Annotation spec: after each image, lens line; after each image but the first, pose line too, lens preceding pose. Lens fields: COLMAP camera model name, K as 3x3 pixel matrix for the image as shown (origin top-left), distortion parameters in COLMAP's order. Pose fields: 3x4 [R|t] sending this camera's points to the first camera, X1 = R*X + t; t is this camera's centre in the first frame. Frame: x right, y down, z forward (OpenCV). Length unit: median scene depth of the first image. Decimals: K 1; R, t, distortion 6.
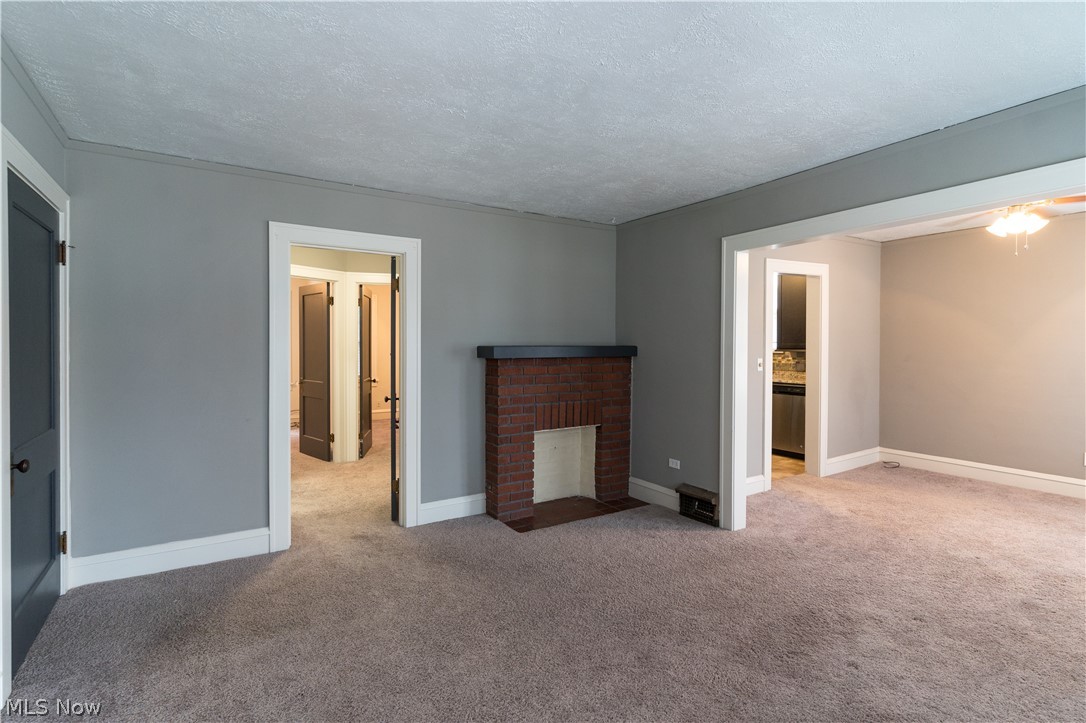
lens RADIAL K [[532.3, 0, 543.9], [0, 532.3, 351.0], [0, 0, 1]] dist [-0.001678, 0.000368]
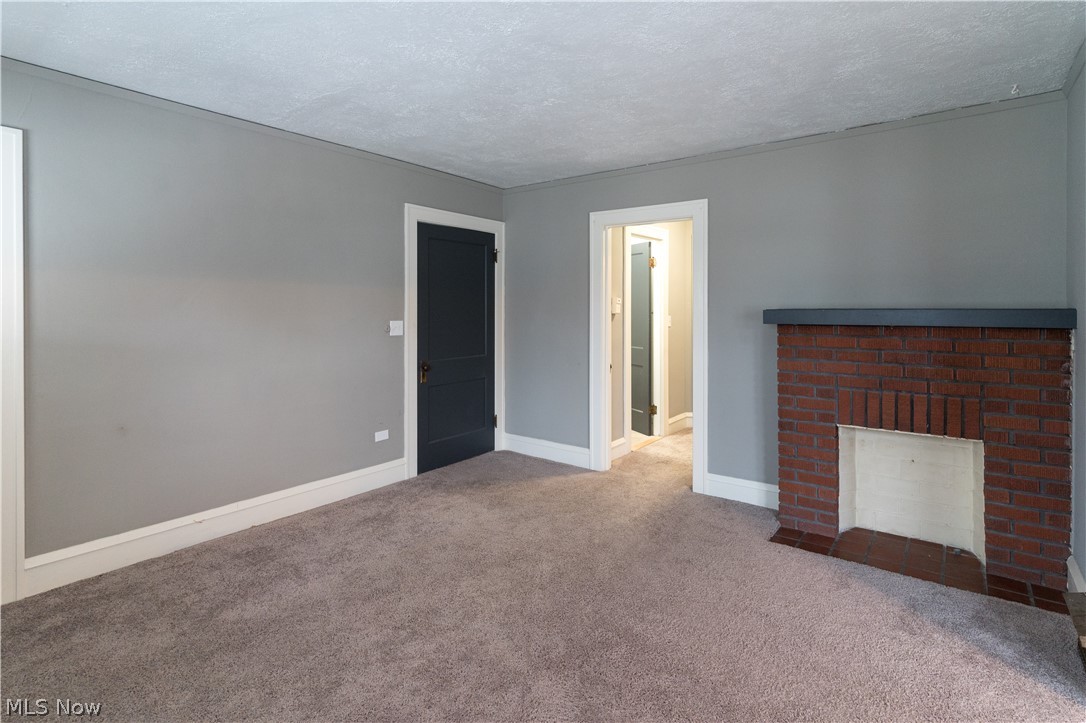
lens RADIAL K [[532.3, 0, 534.8], [0, 532.3, 308.7], [0, 0, 1]] dist [-0.001678, 0.000368]
pose [[0.340957, -0.003484, -0.940072, 0.535309], [-0.012970, 0.999881, -0.008409, 0.001739], [0.939989, 0.015060, 0.340872, 0.350470]]
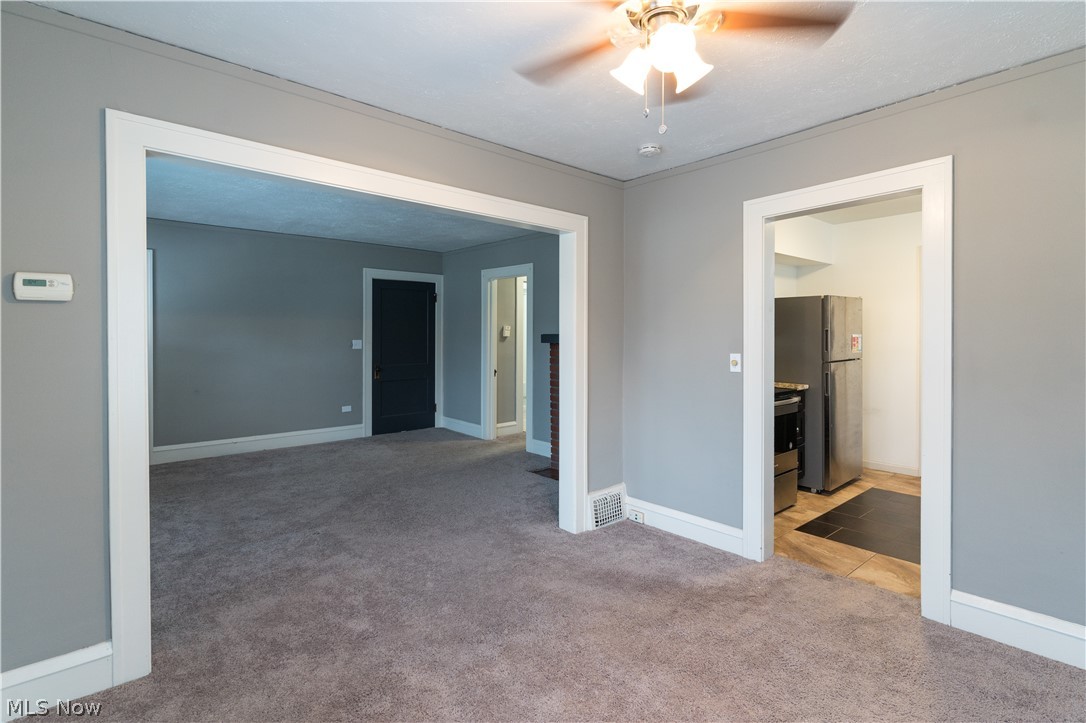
lens RADIAL K [[532.3, 0, 544.2], [0, 532.3, 334.4], [0, 0, 1]] dist [-0.001678, 0.000368]
pose [[0.150597, 0.002527, -0.988592, 1.202439], [-0.020629, 0.999787, -0.000587, -0.008373], [0.988380, 0.020482, 0.150617, 0.760598]]
